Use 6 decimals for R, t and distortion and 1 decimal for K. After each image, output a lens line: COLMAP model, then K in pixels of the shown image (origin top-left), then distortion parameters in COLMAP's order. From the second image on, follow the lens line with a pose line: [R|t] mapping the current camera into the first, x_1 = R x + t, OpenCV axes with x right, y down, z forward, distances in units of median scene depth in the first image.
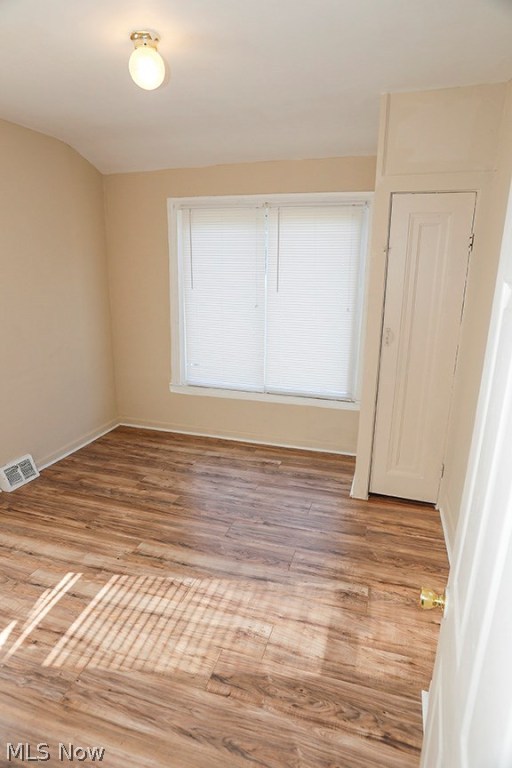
lens RADIAL K [[438.0, 0, 256.0], [0, 438.0, 384.0], [0, 0, 1]] dist [-0.070210, 0.045091]
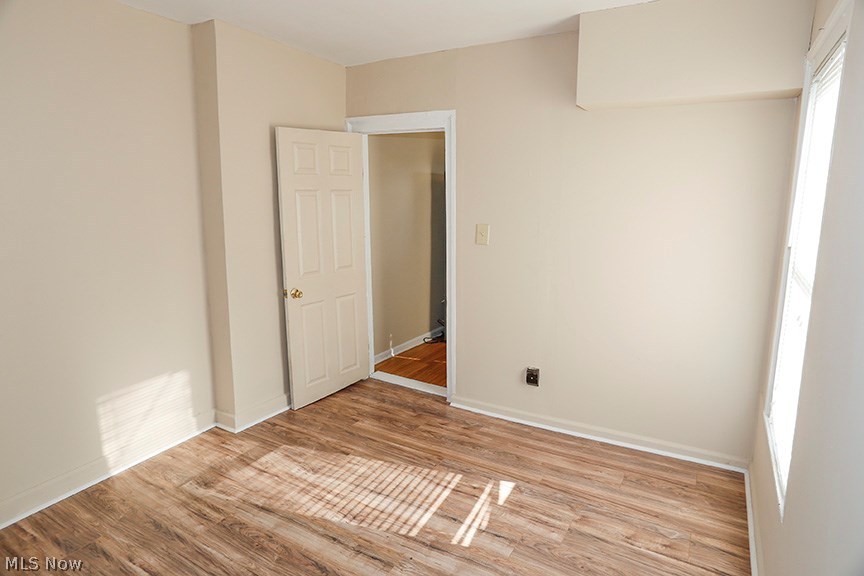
lens RADIAL K [[492.7, 0, 432.0], [0, 492.7, 288.0], [0, 0, 1]] dist [-0.070210, 0.045091]
pose [[-0.973103, -0.050229, 0.224827, -0.618655], [0.053356, 0.900263, 0.432064, -0.470774], [-0.224106, 0.432439, -0.873369, 1.806025]]
